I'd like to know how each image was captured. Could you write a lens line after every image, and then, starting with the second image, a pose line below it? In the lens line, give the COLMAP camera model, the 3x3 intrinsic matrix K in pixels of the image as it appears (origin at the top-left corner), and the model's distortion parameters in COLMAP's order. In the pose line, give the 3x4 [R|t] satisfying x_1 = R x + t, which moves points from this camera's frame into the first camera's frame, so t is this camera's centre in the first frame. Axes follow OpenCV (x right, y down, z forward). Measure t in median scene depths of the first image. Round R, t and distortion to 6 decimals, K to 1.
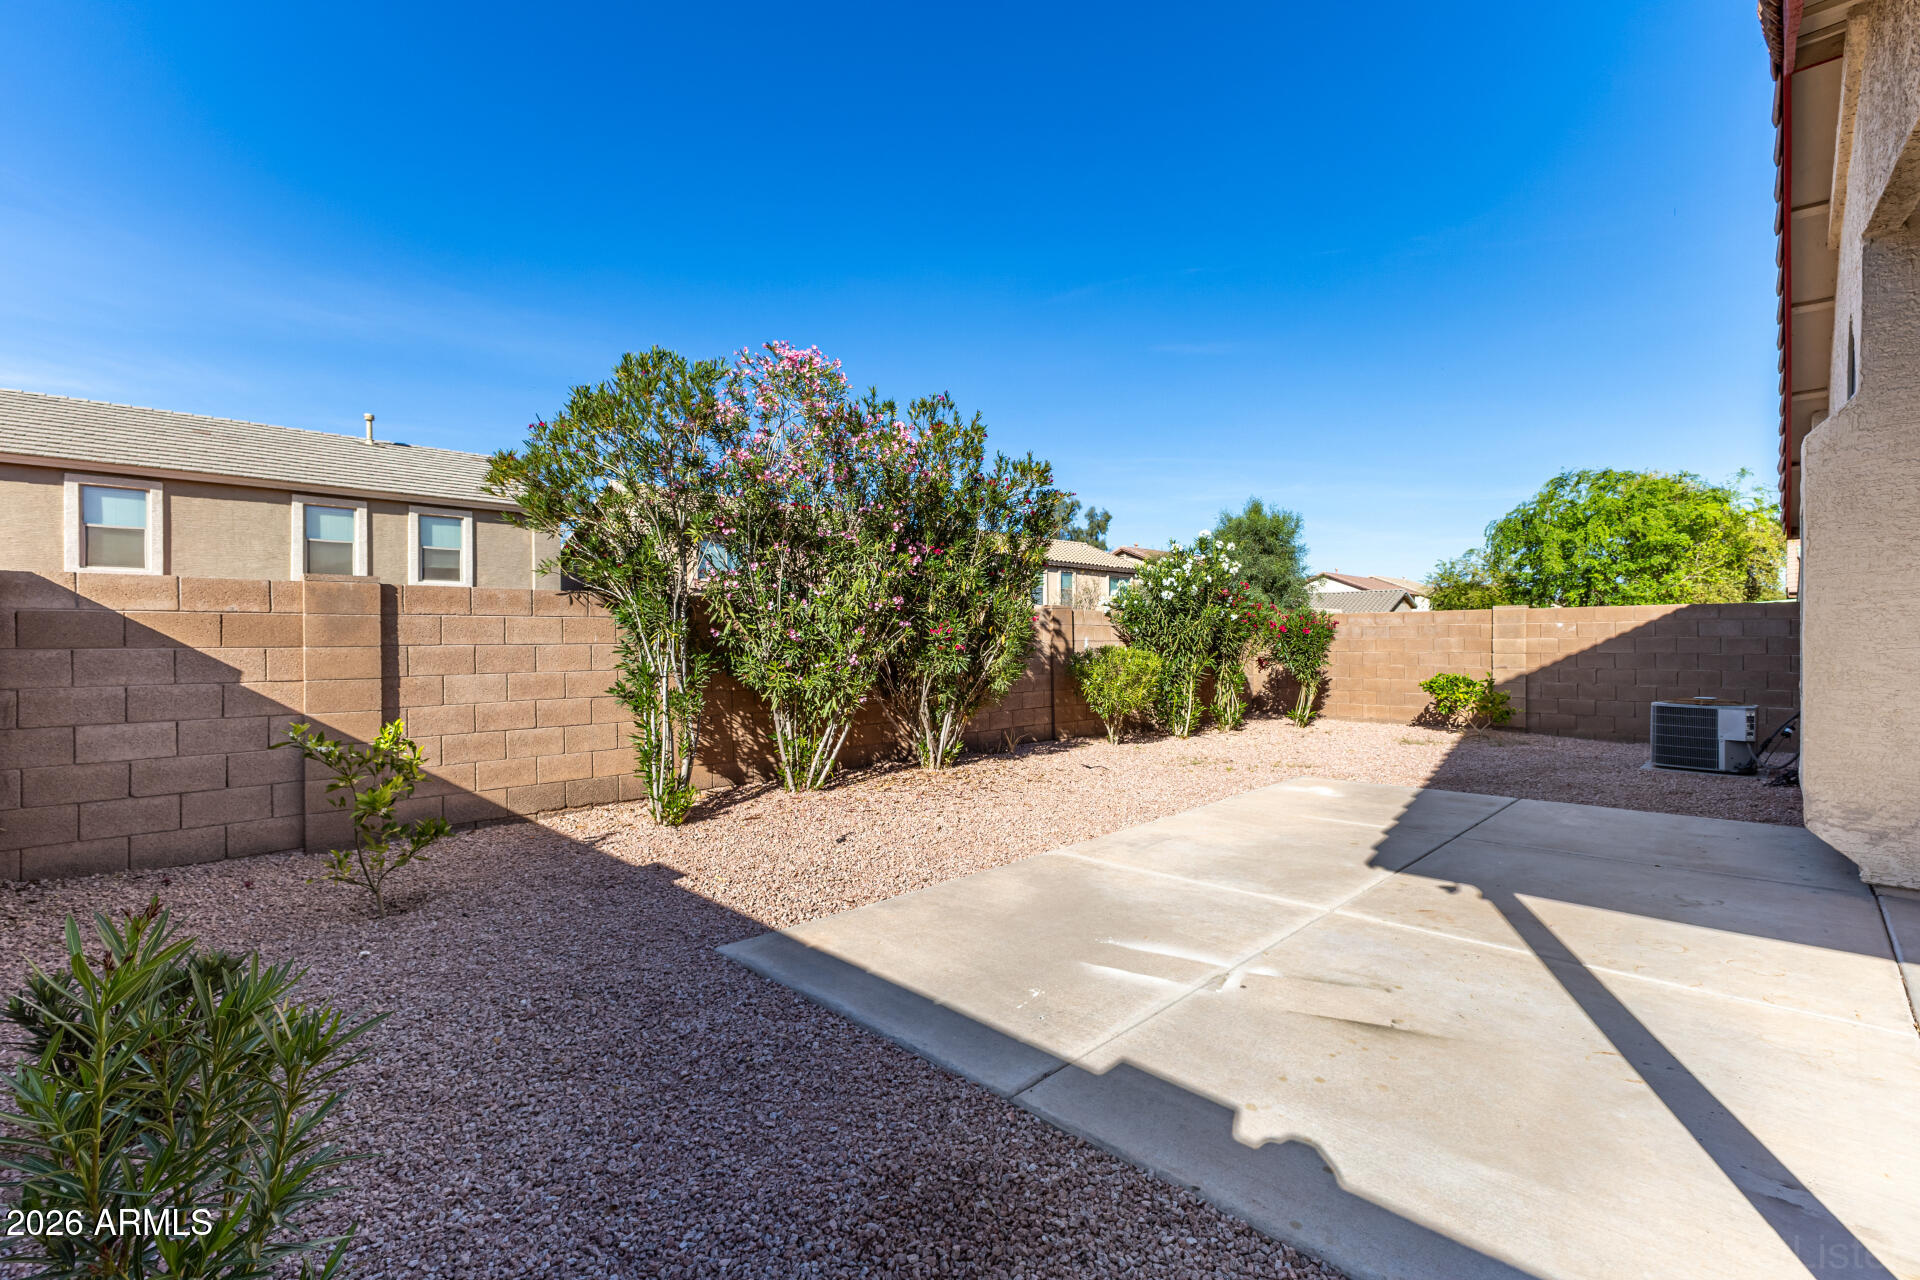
lens RADIAL K [[845.6, 0, 960.0], [0, 845.6, 640.0], [0, 0, 1]] dist [-0.001654, -0.000129]
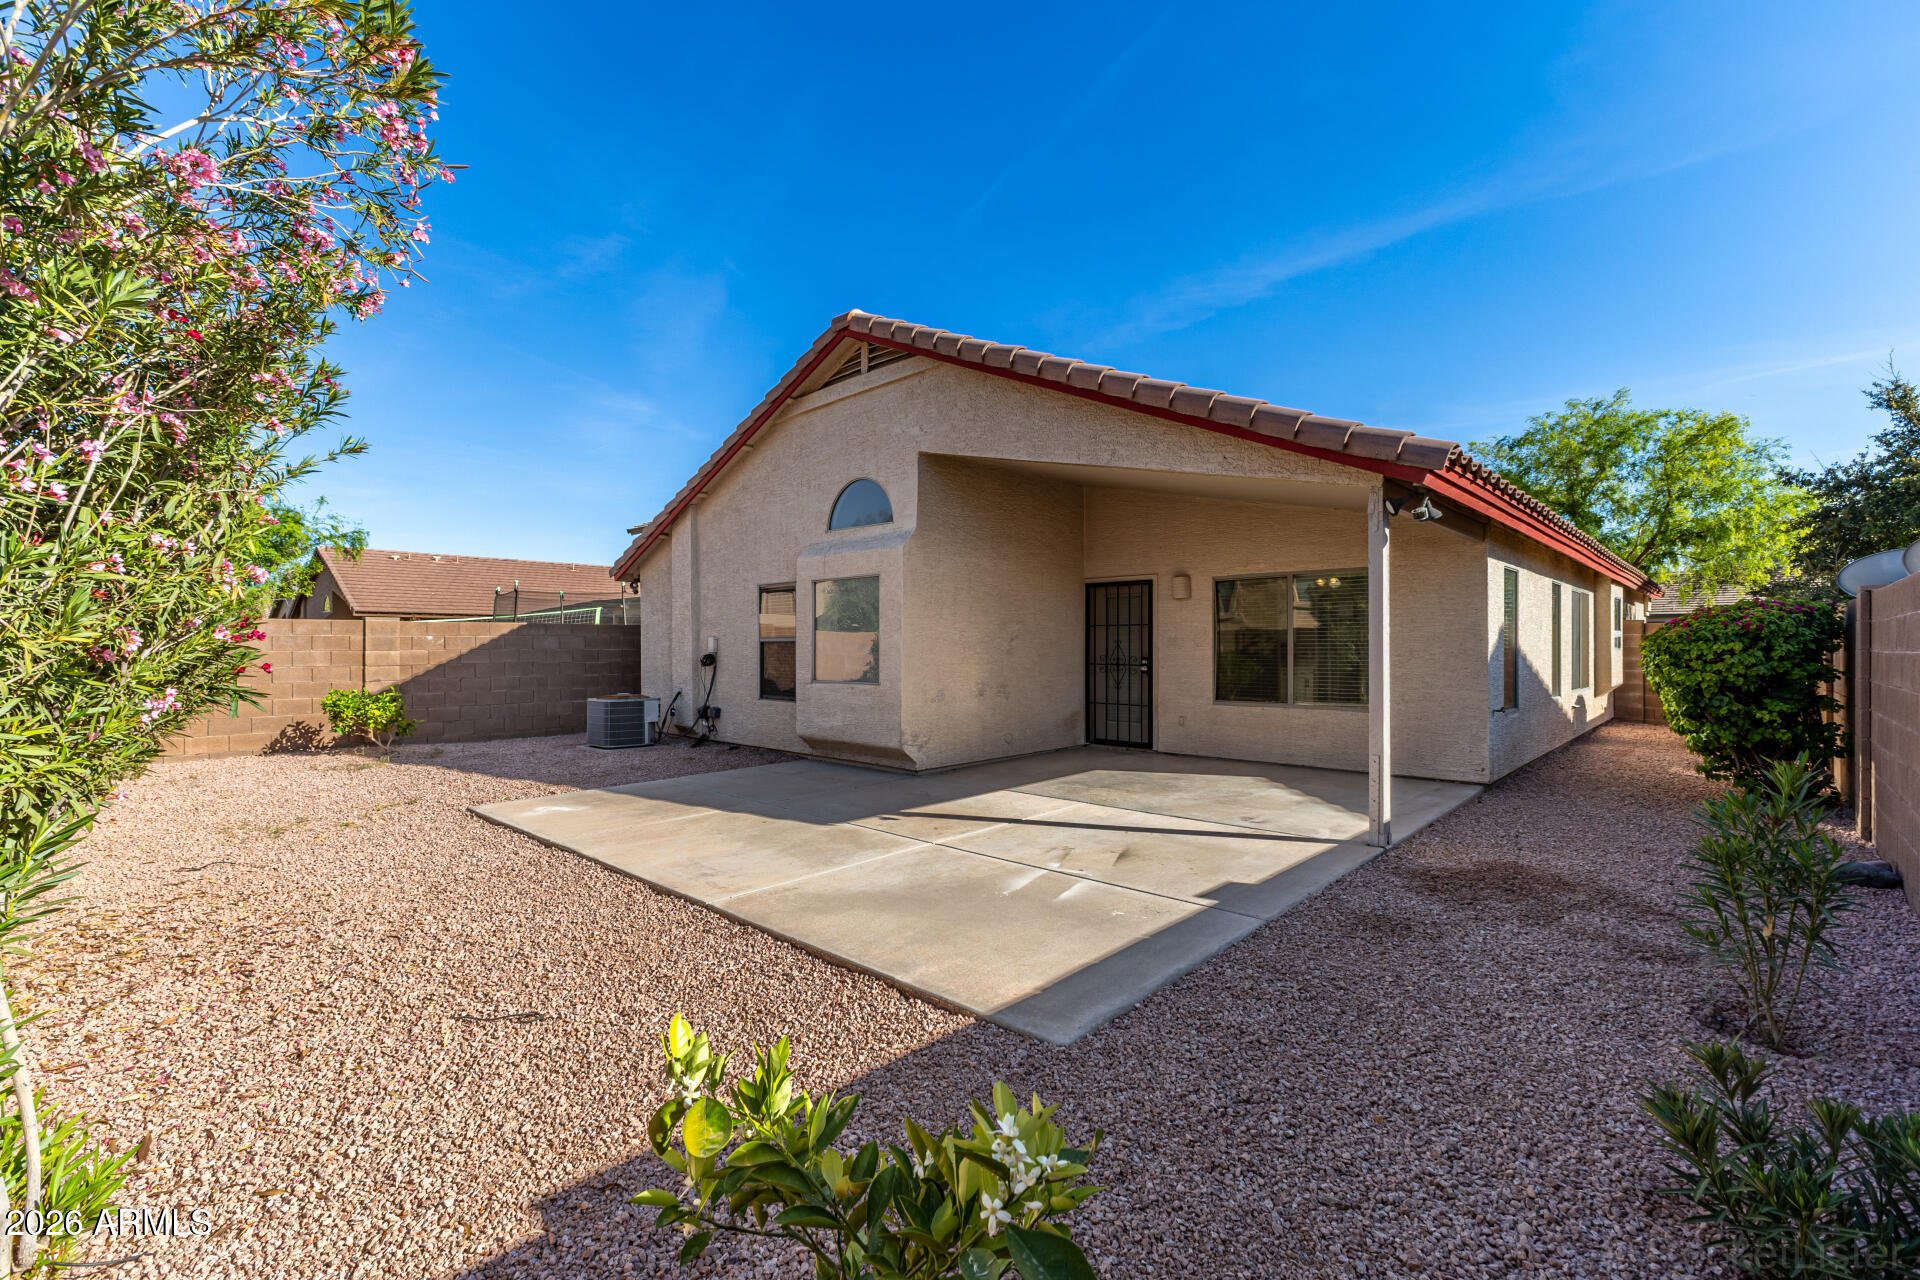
lens RADIAL K [[845.6, 0, 960.0], [0, 845.6, 640.0], [0, 0, 1]] dist [-0.001654, -0.000129]
pose [[-0.048237, 0.010664, 0.998779, -0.865280], [0.004931, 0.999933, -0.010438, -0.001777], [-0.998824, 0.004422, -0.048286, 0.914554]]
